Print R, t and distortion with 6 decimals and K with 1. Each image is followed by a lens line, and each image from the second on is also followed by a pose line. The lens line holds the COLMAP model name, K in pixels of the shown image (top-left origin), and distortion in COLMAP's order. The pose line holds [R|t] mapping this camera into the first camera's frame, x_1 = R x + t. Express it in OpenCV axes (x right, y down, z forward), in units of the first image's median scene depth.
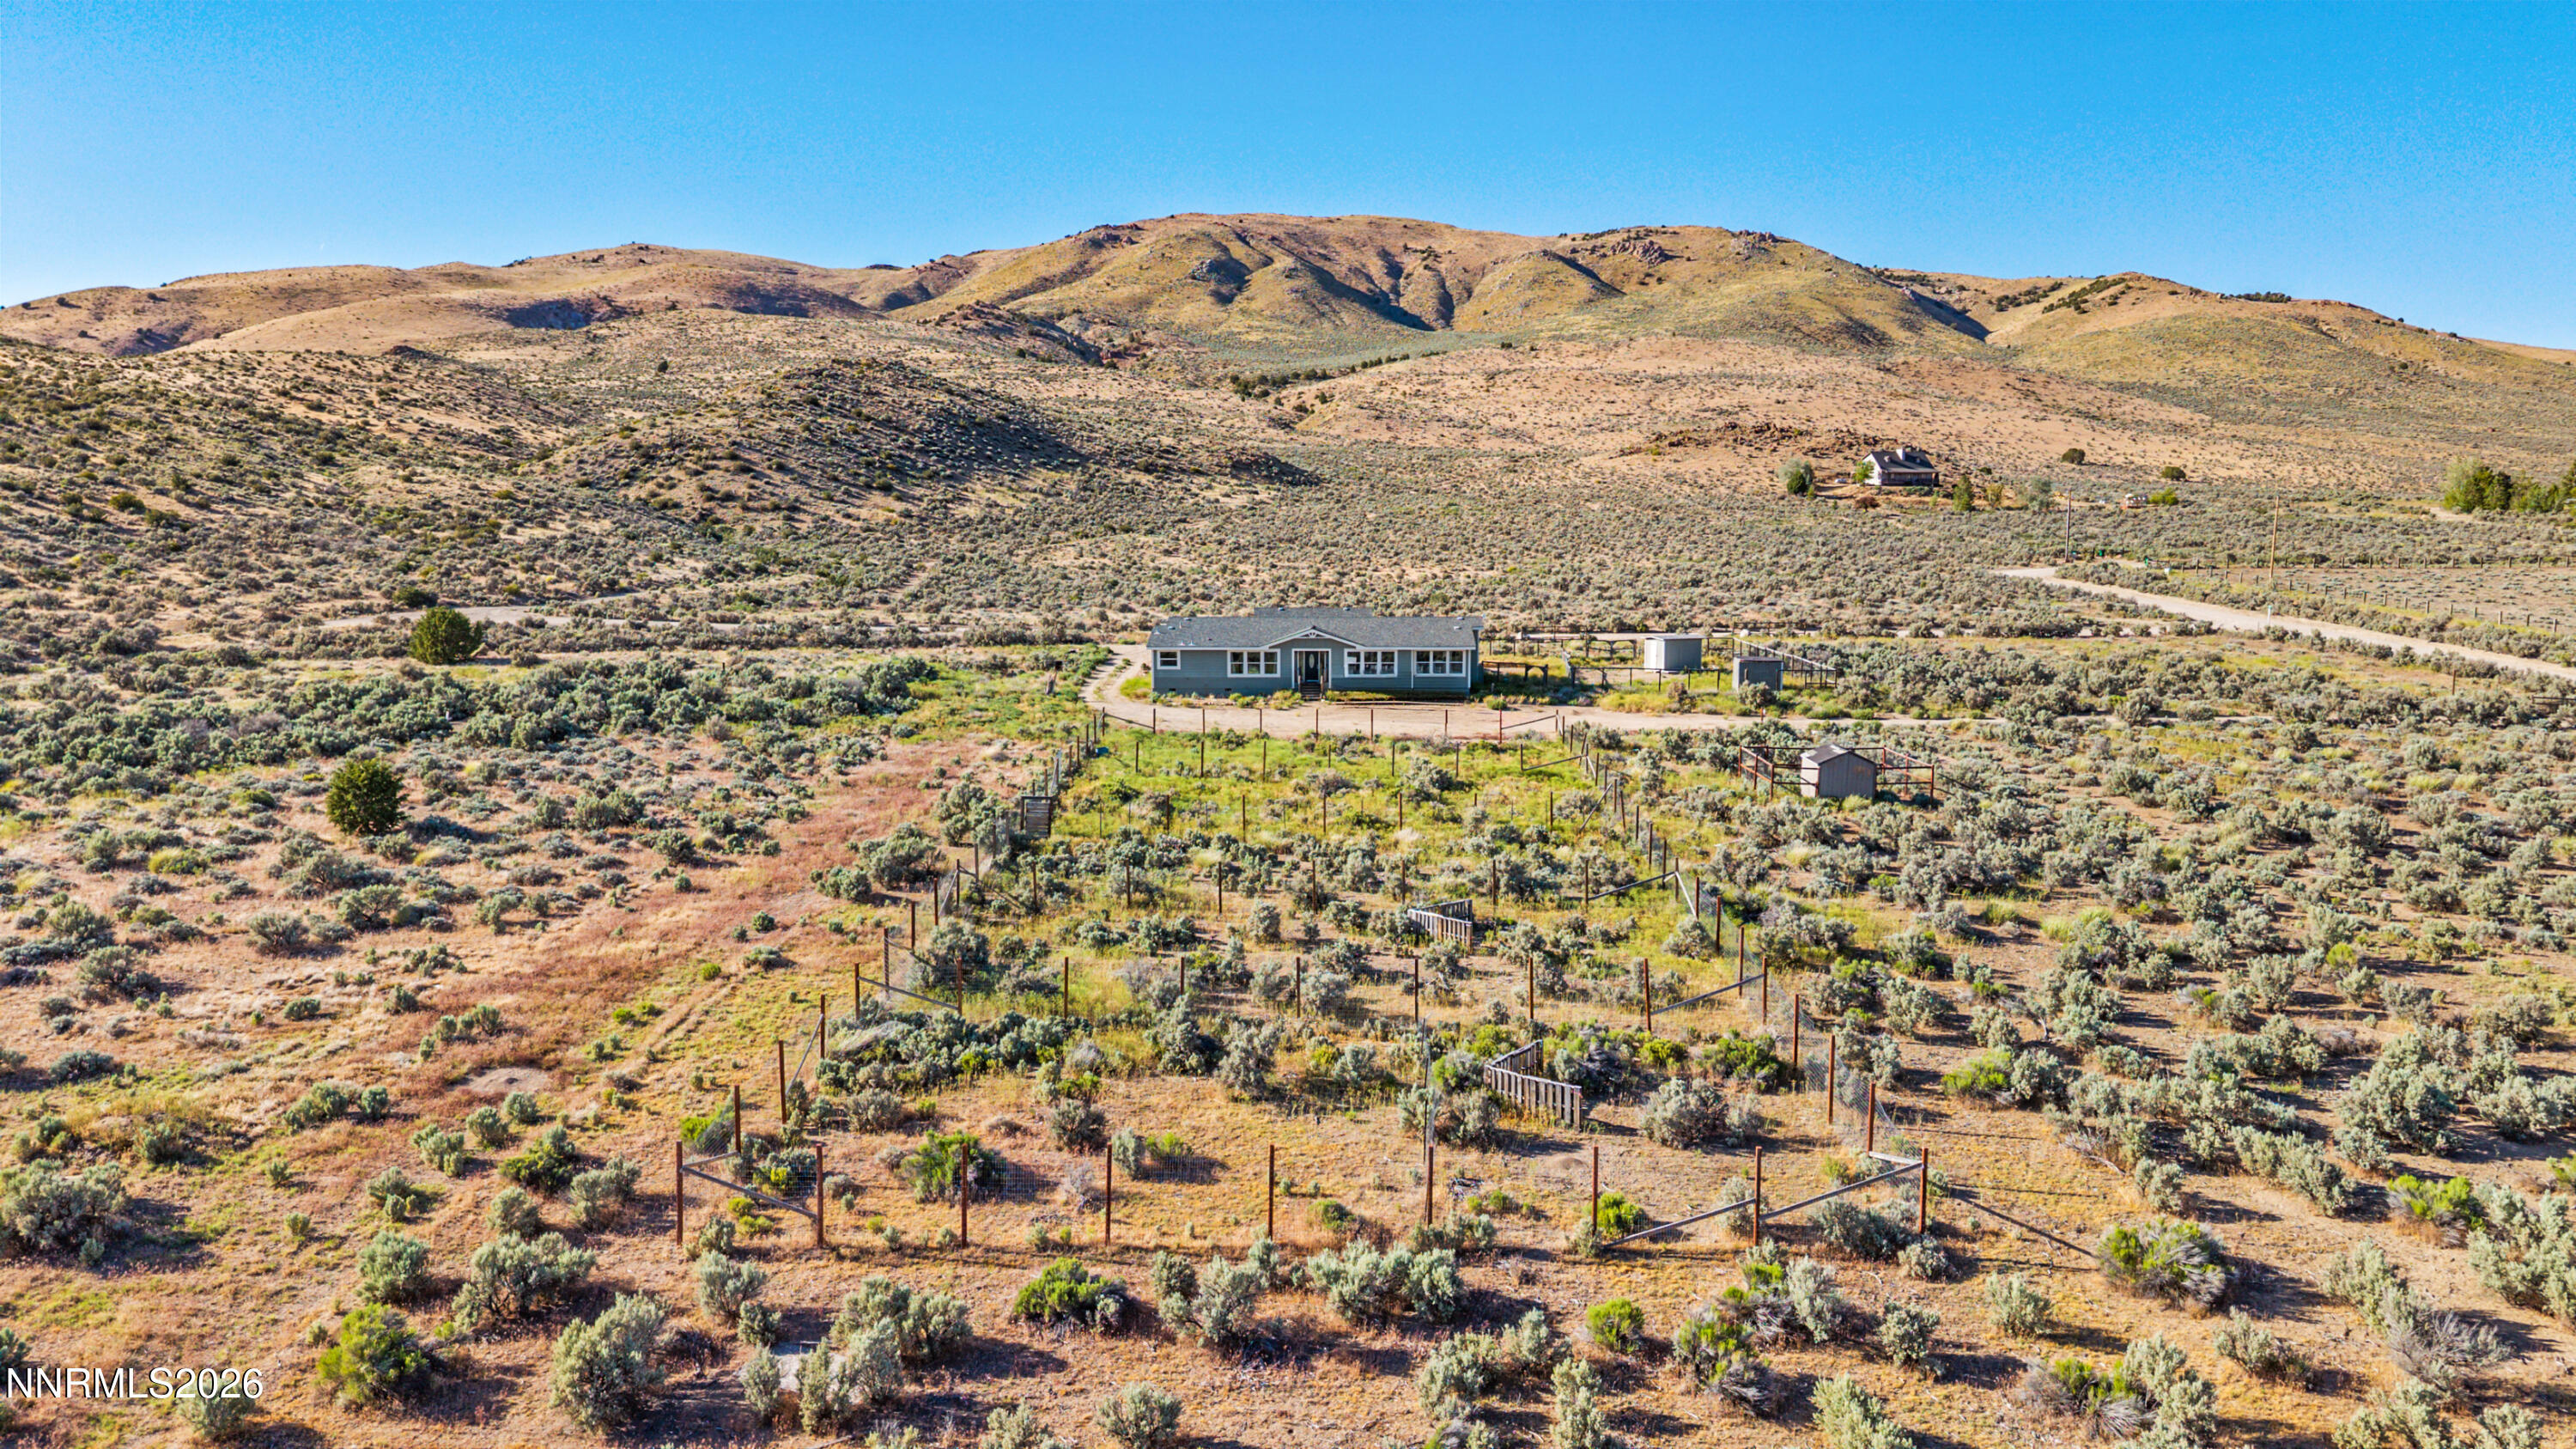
lens RADIAL K [[1720.8, 0, 1285.4], [0, 1720.8, 742.2], [0, 0, 1]] dist [0.038001, -0.042752]
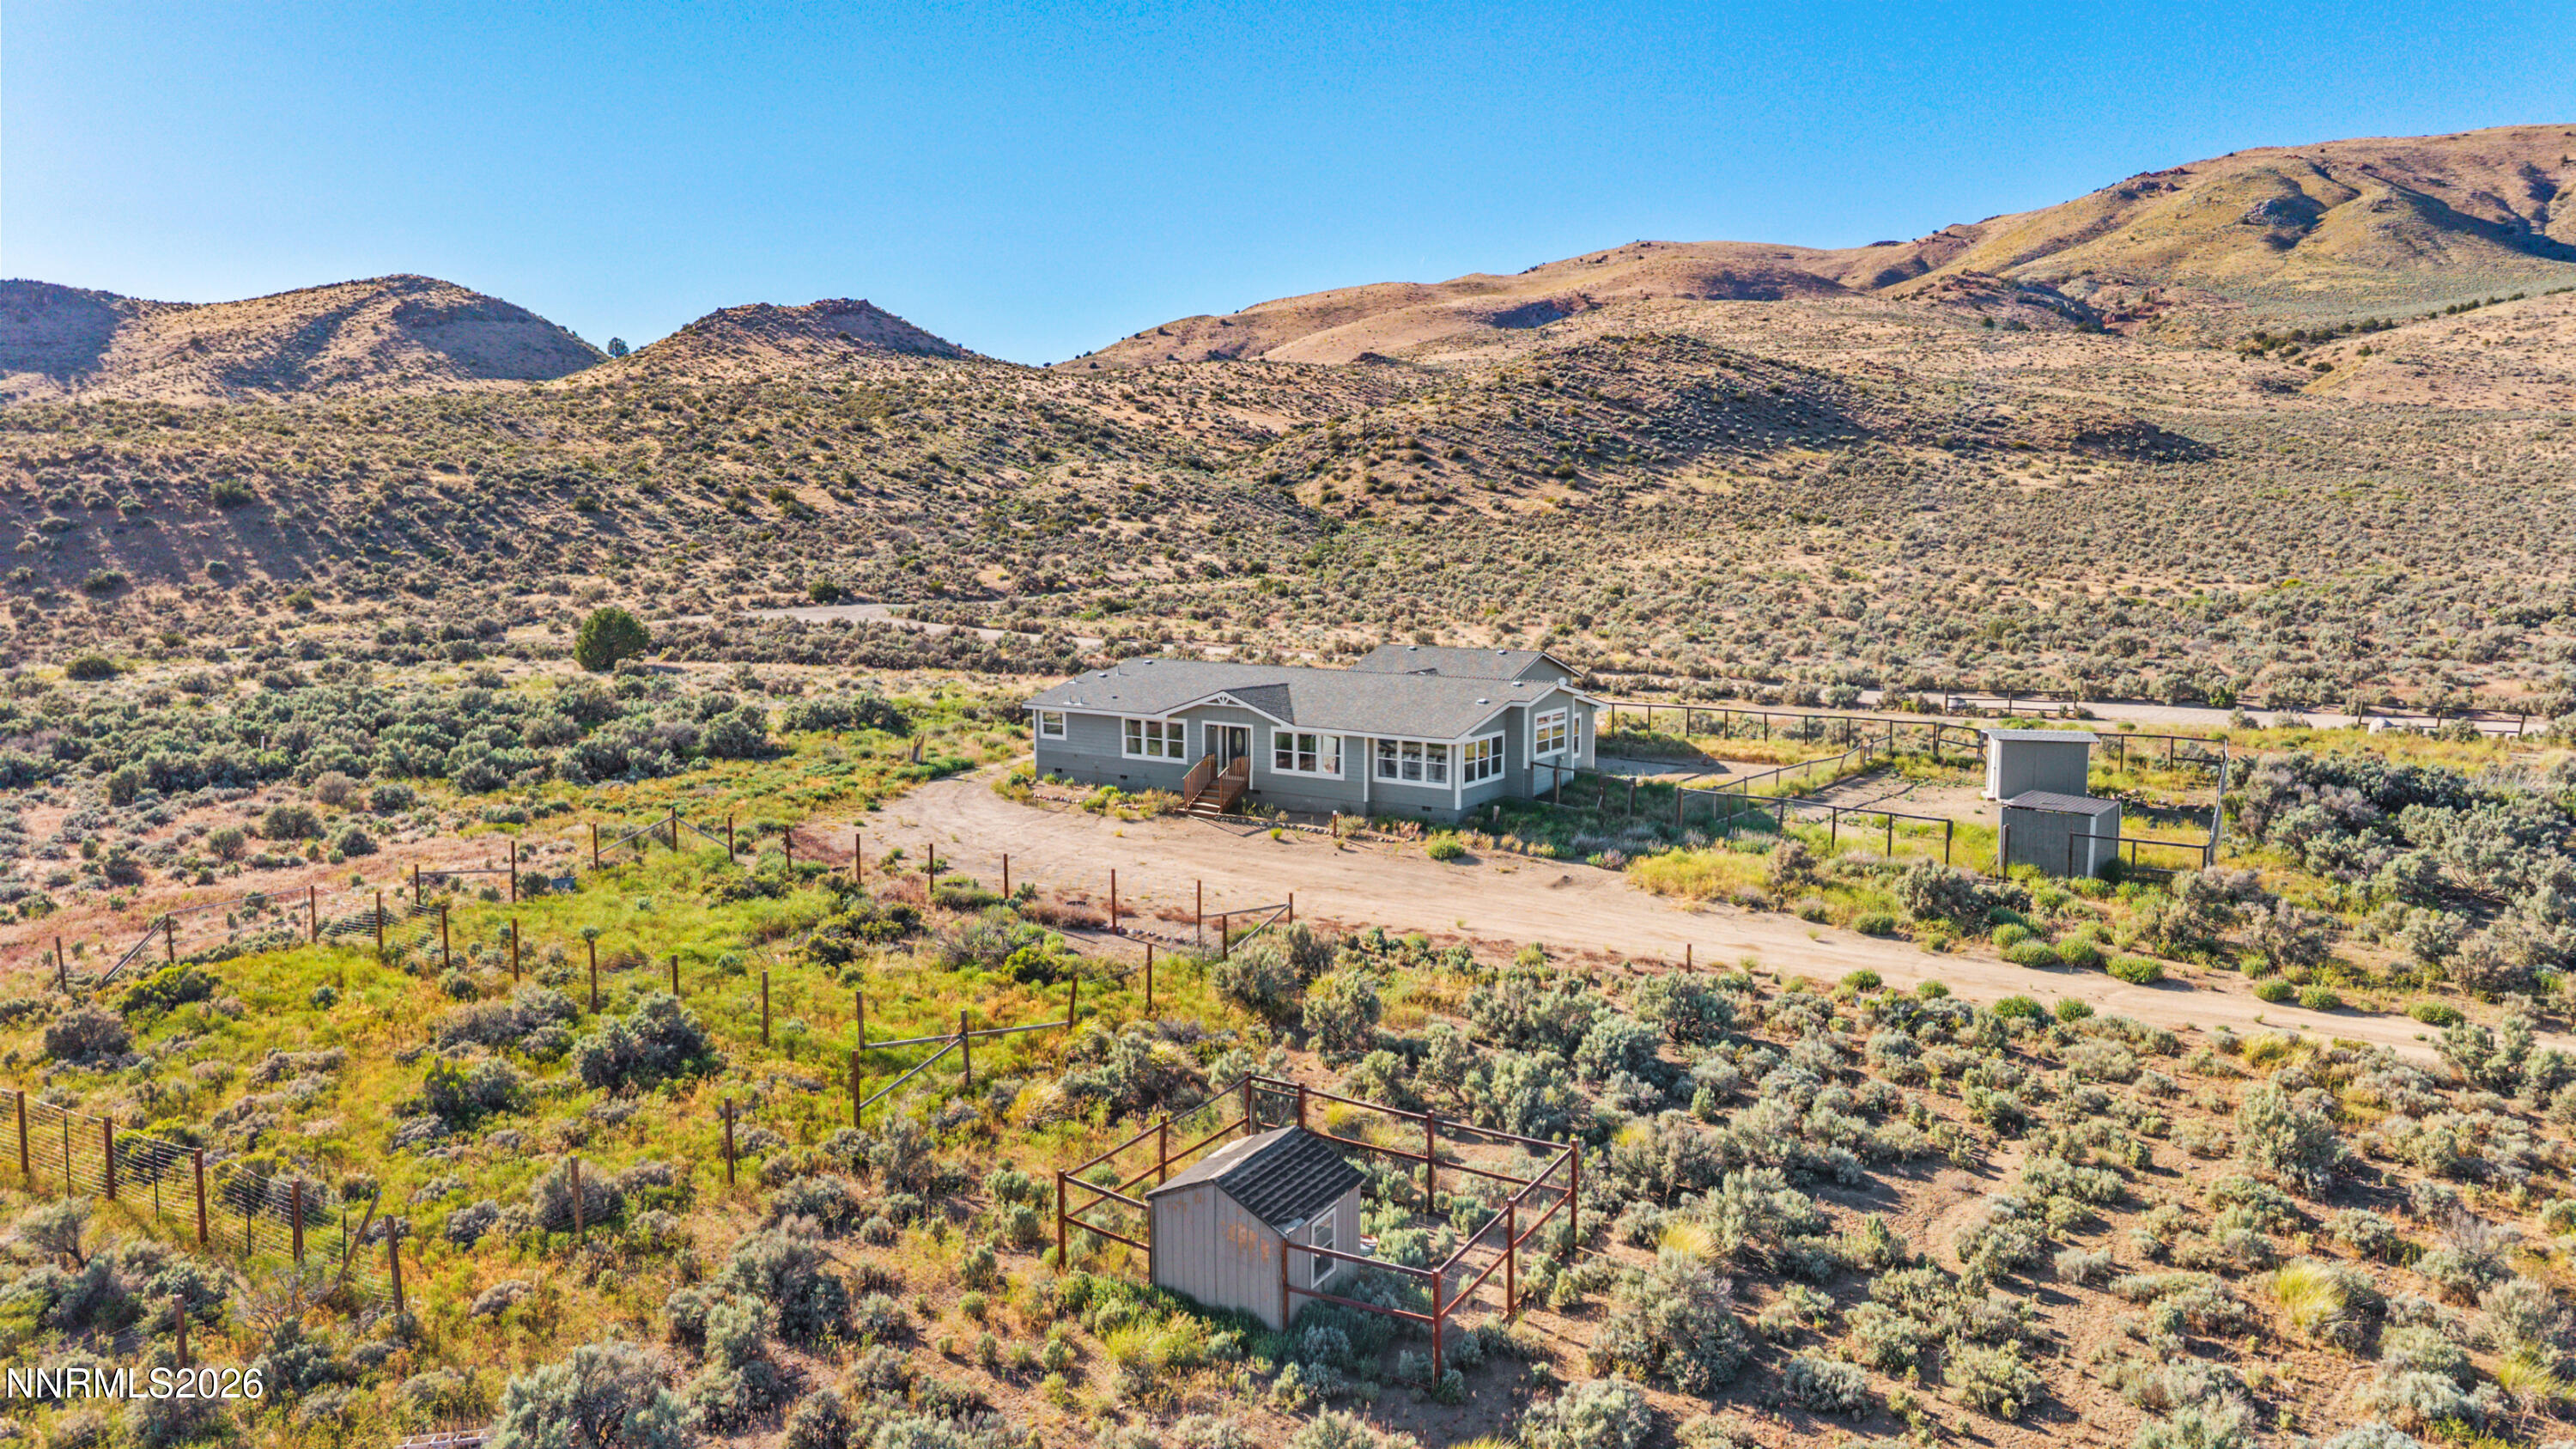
lens RADIAL K [[1720.8, 0, 1273.0], [0, 1720.8, 707.0], [0, 0, 1]] dist [0.038001, -0.042752]
pose [[0.838760, 0.060282, -0.541155, 0.029080], [-0.067496, 0.997698, 0.006524, -0.005153], [0.540302, 0.031053, 0.840898, 0.037691]]
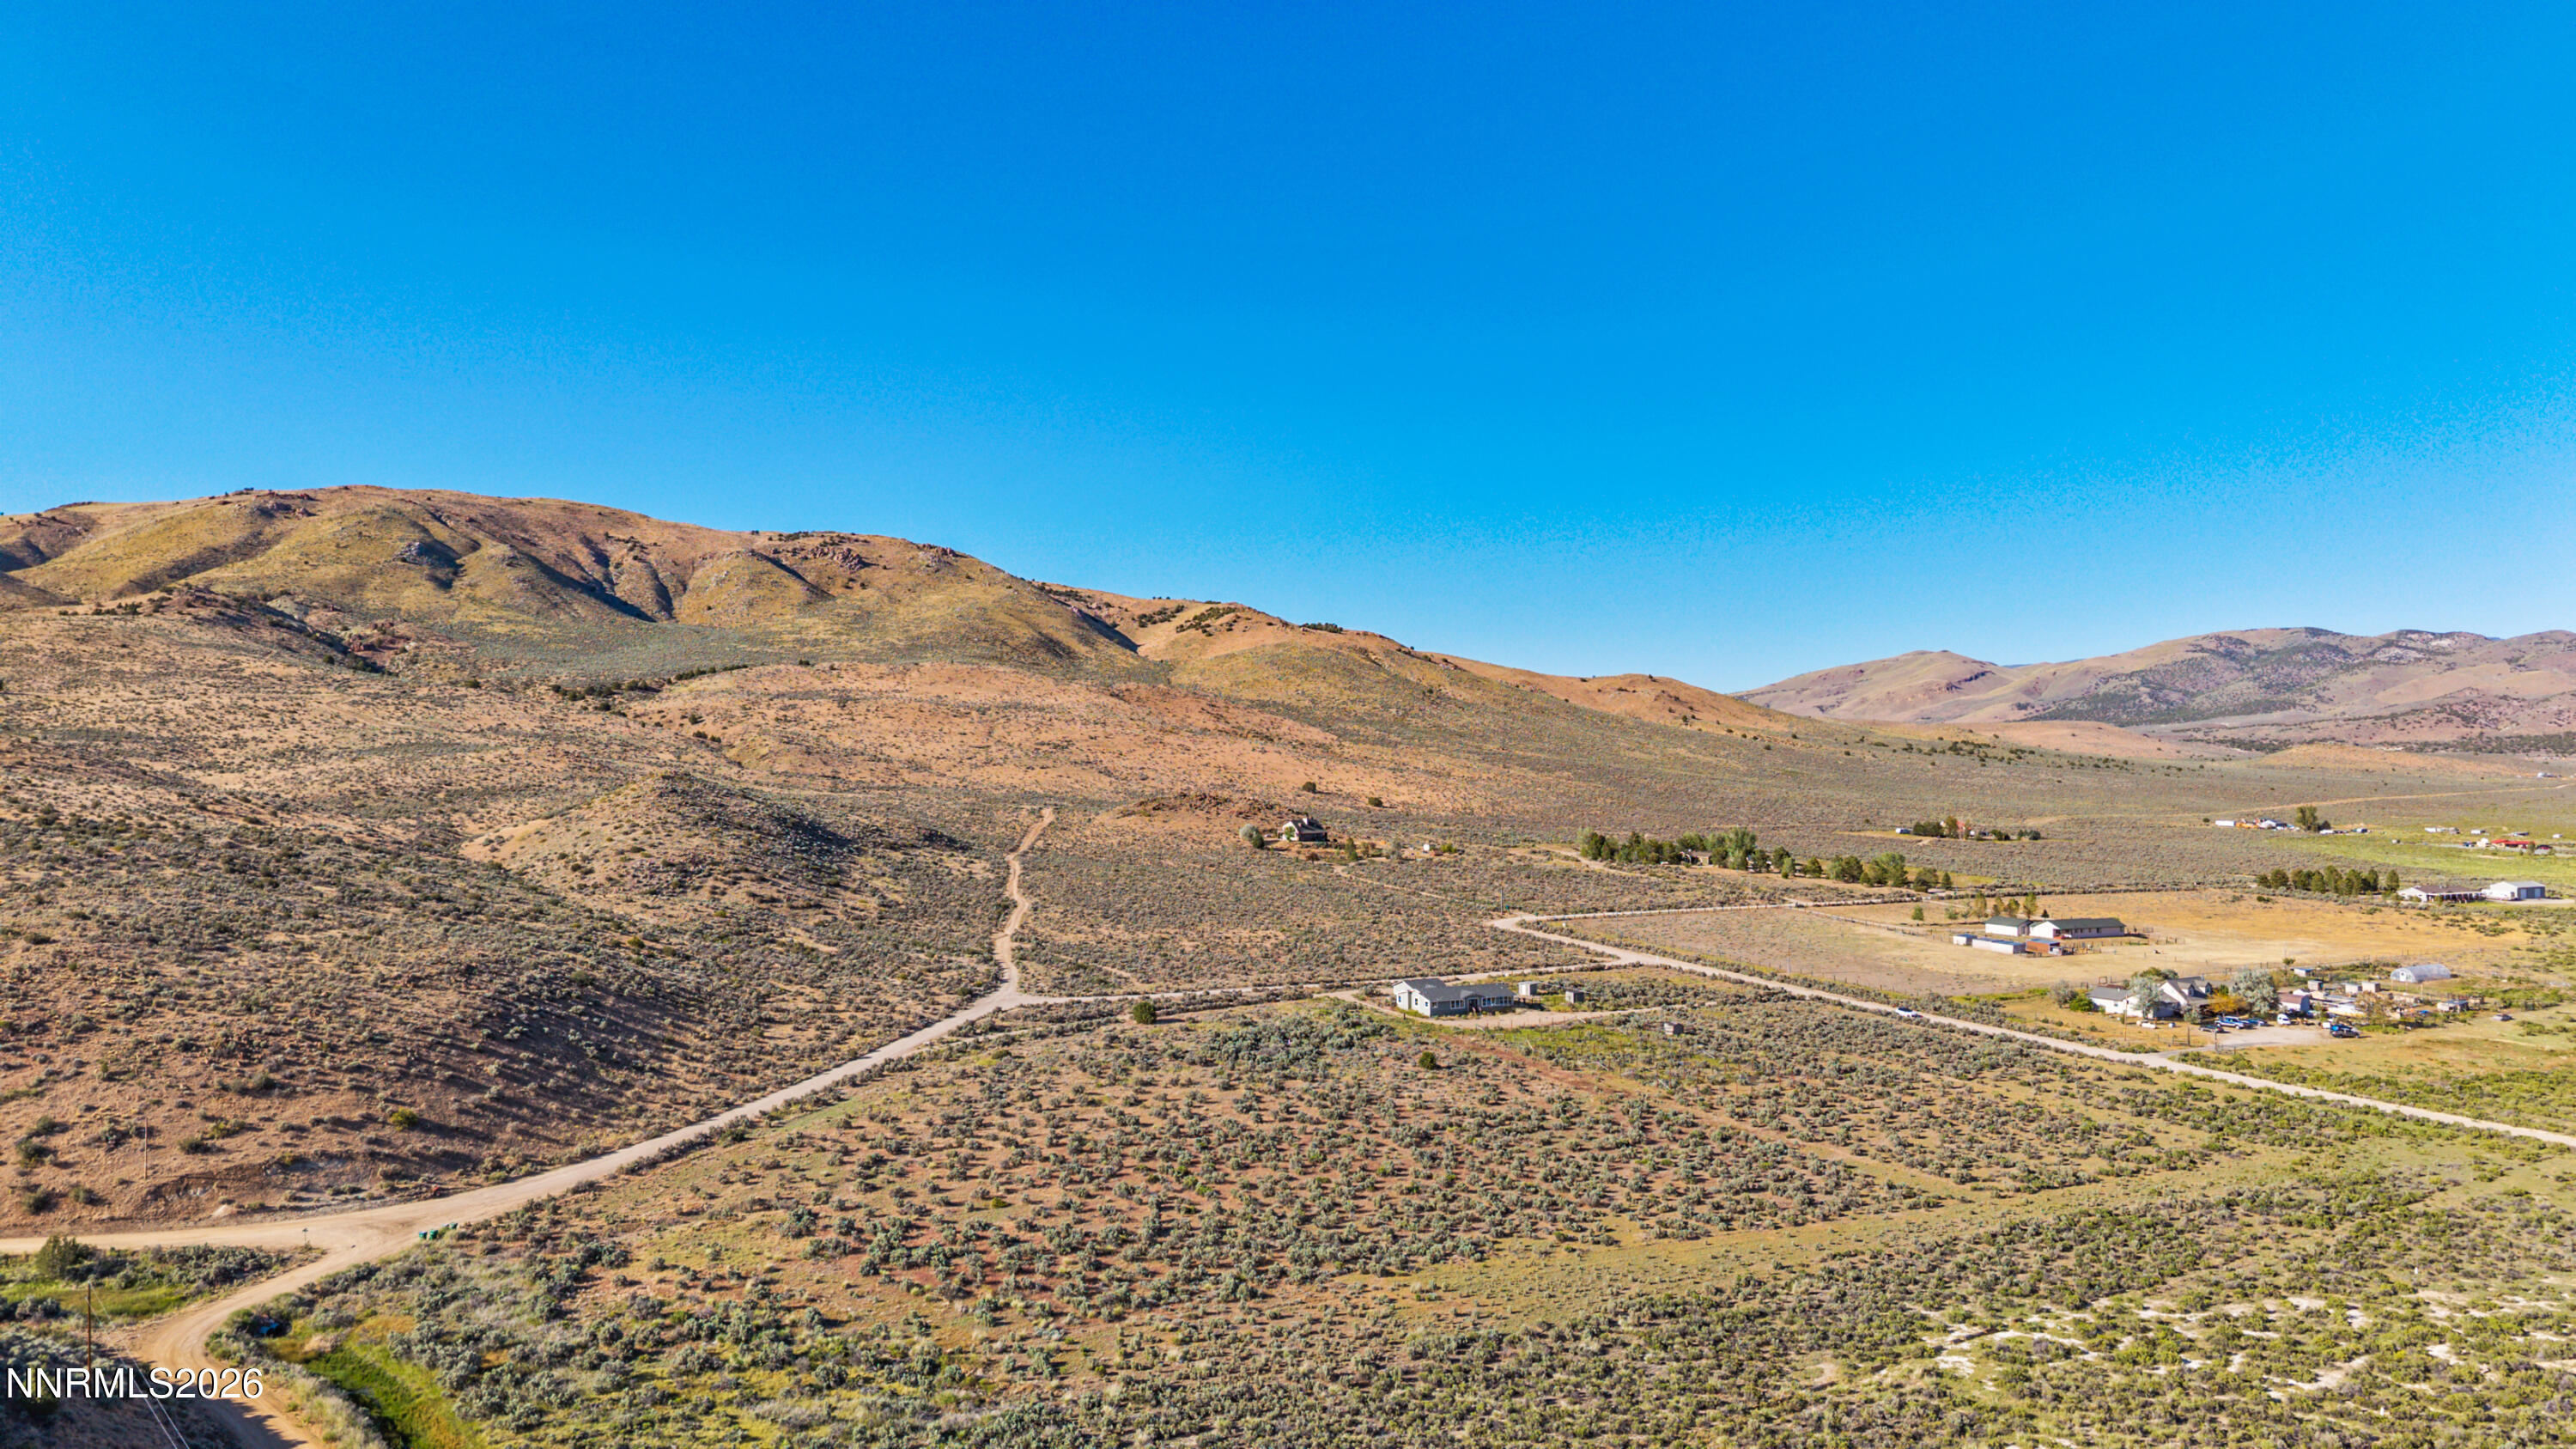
lens RADIAL K [[1720.8, 0, 1301.2], [0, 1720.8, 736.3], [0, 0, 1]] dist [0.038001, -0.042752]
pose [[0.863464, 0.008509, 0.504339, -0.145153], [0.064714, 0.989726, -0.127494, -0.011509], [-0.500242, 0.142724, 0.854042, -0.125546]]
